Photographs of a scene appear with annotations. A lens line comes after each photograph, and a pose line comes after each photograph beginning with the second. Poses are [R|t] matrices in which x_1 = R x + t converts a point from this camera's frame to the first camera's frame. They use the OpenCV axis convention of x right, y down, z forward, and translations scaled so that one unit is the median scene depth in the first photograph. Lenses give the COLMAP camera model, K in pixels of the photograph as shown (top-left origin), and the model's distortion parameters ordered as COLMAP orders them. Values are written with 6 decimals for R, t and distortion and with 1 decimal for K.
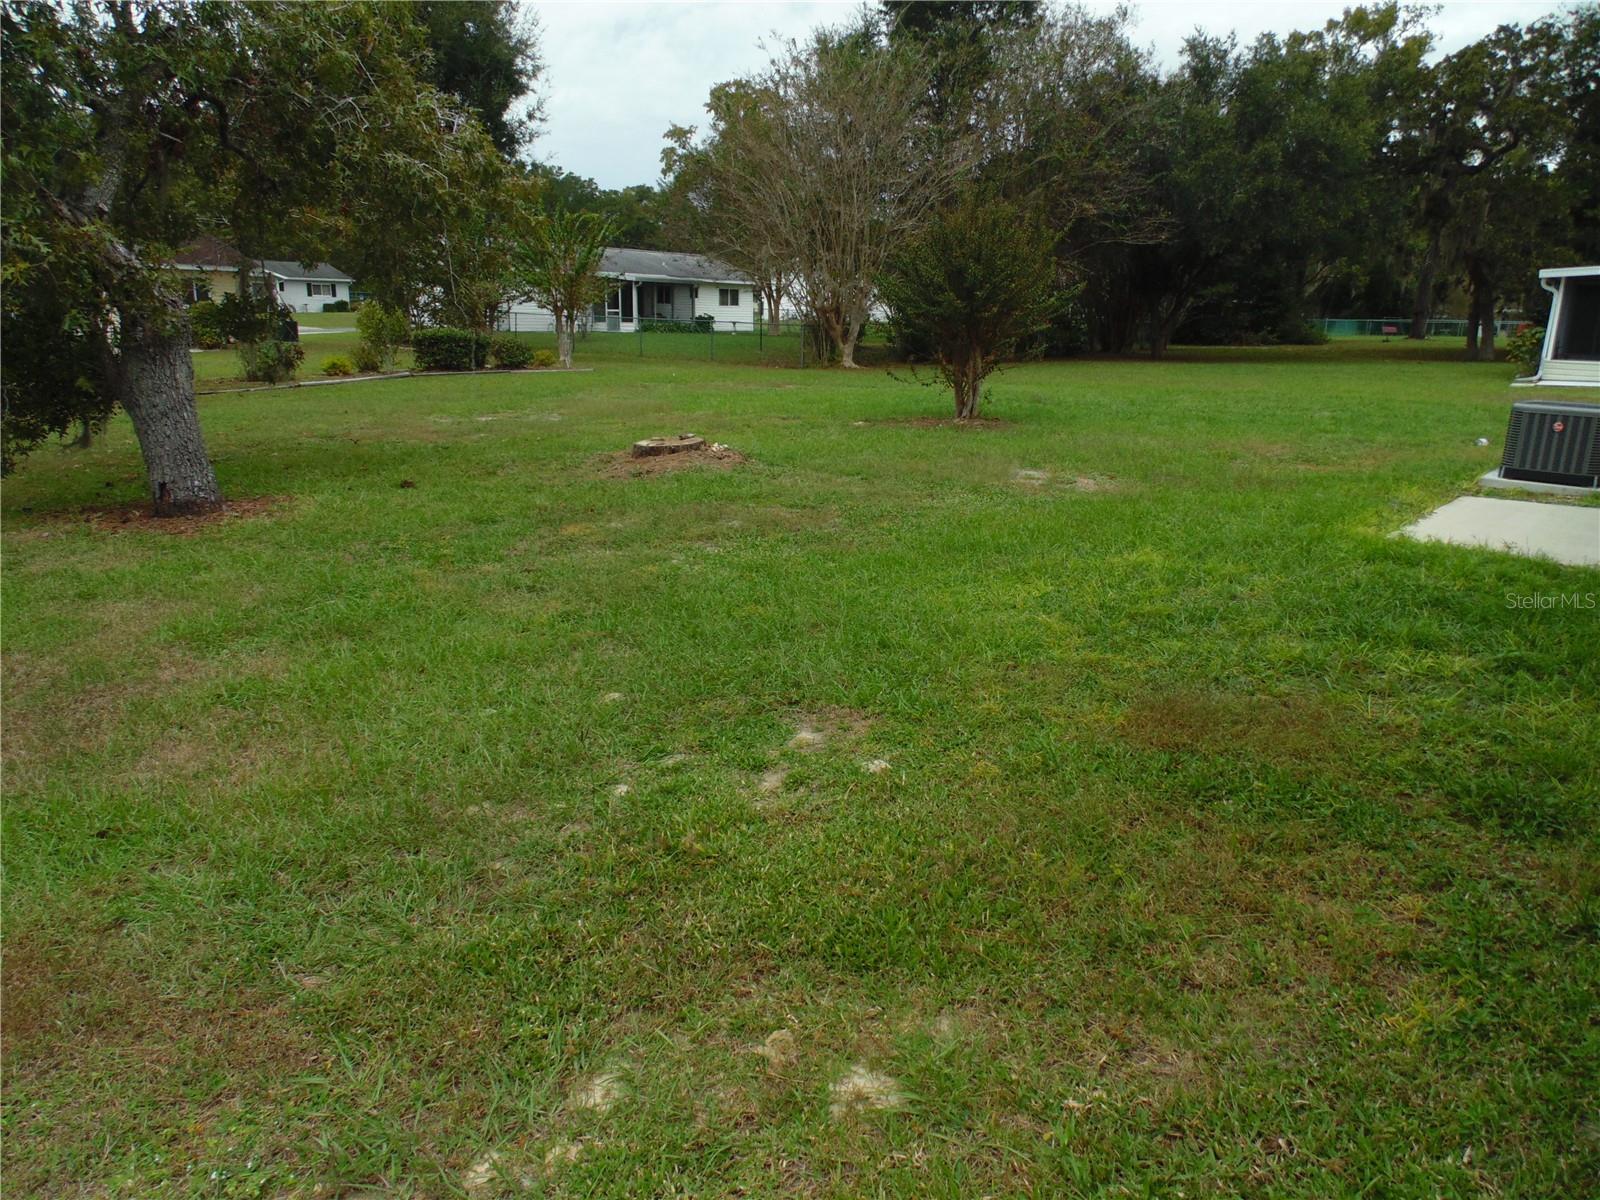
lens RADIAL K [[1064.7, 0, 789.8], [0, 1064.7, 602.6], [0, 0, 1]] dist [-0.016553, -0.001509]
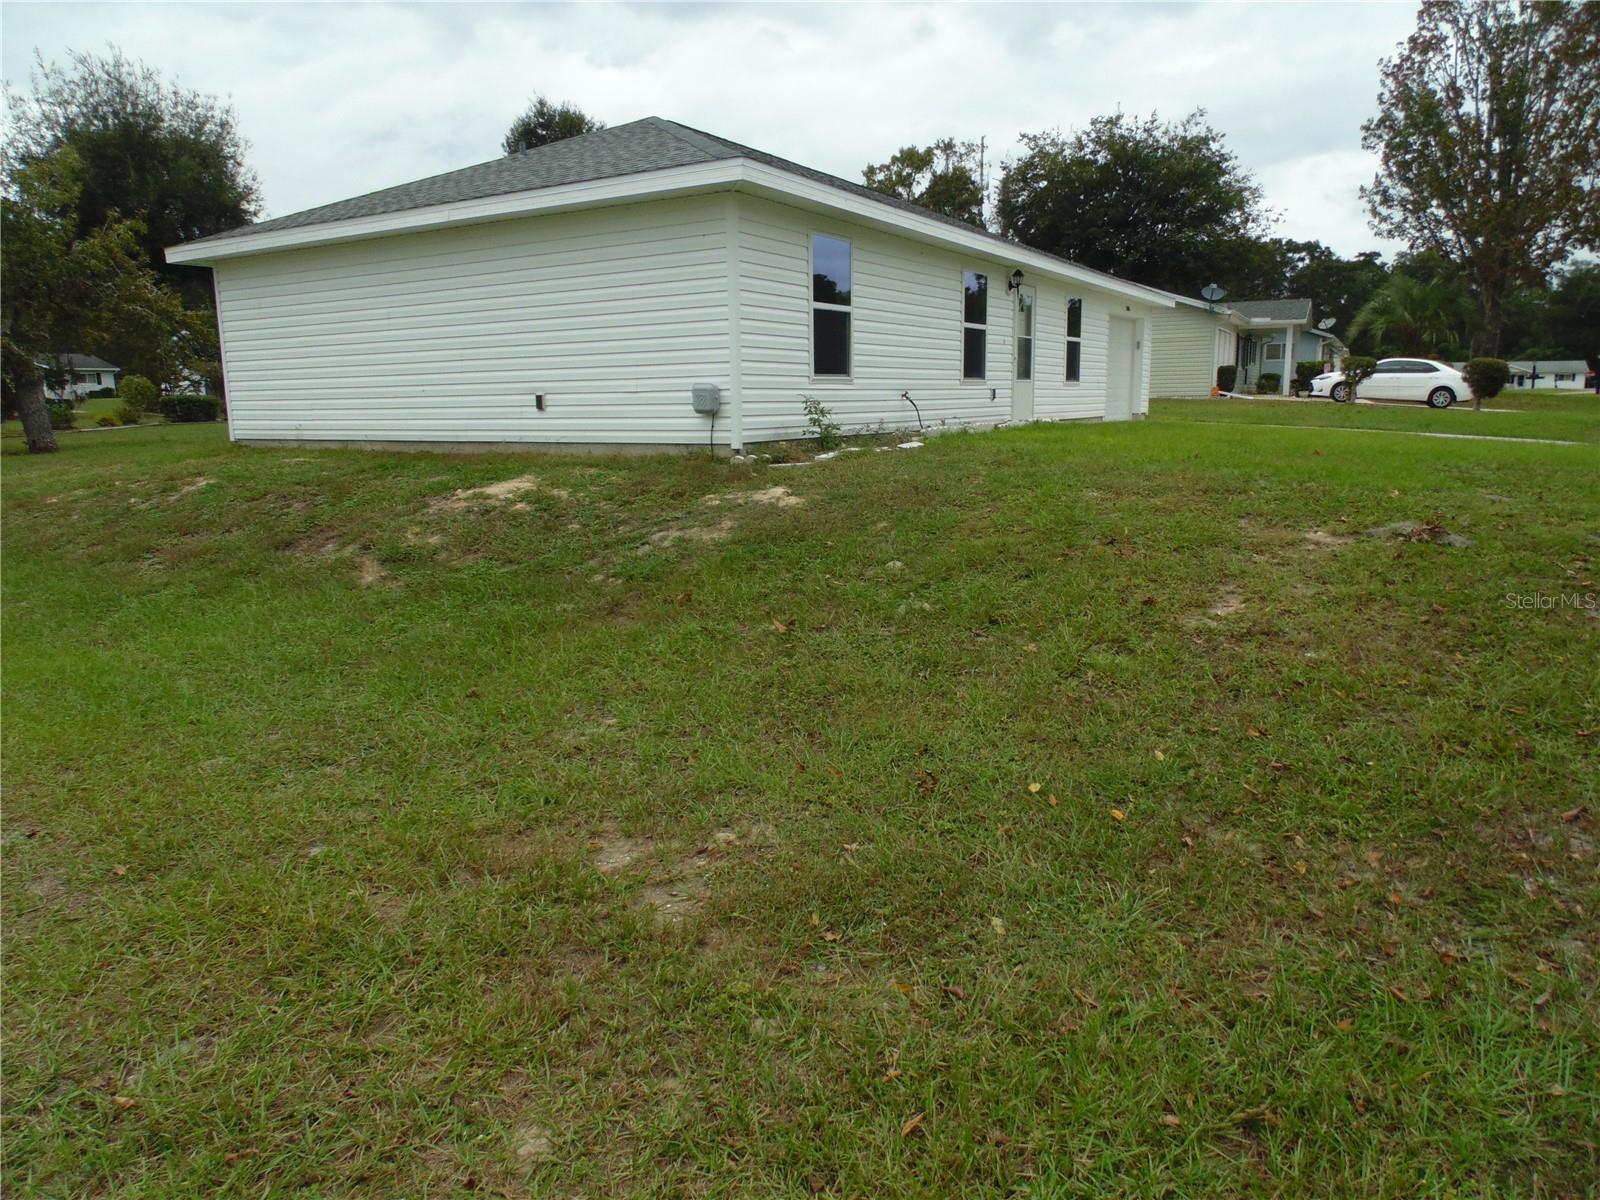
lens RADIAL K [[1064.7, 0, 810.1], [0, 1064.7, 596.5], [0, 0, 1]] dist [-0.016553, -0.001509]
pose [[0.980725, -0.070388, 0.182275, 0.138957], [0.083307, 0.994453, -0.064208, 0.108265], [-0.176745, 0.078155, 0.981149, -0.332863]]
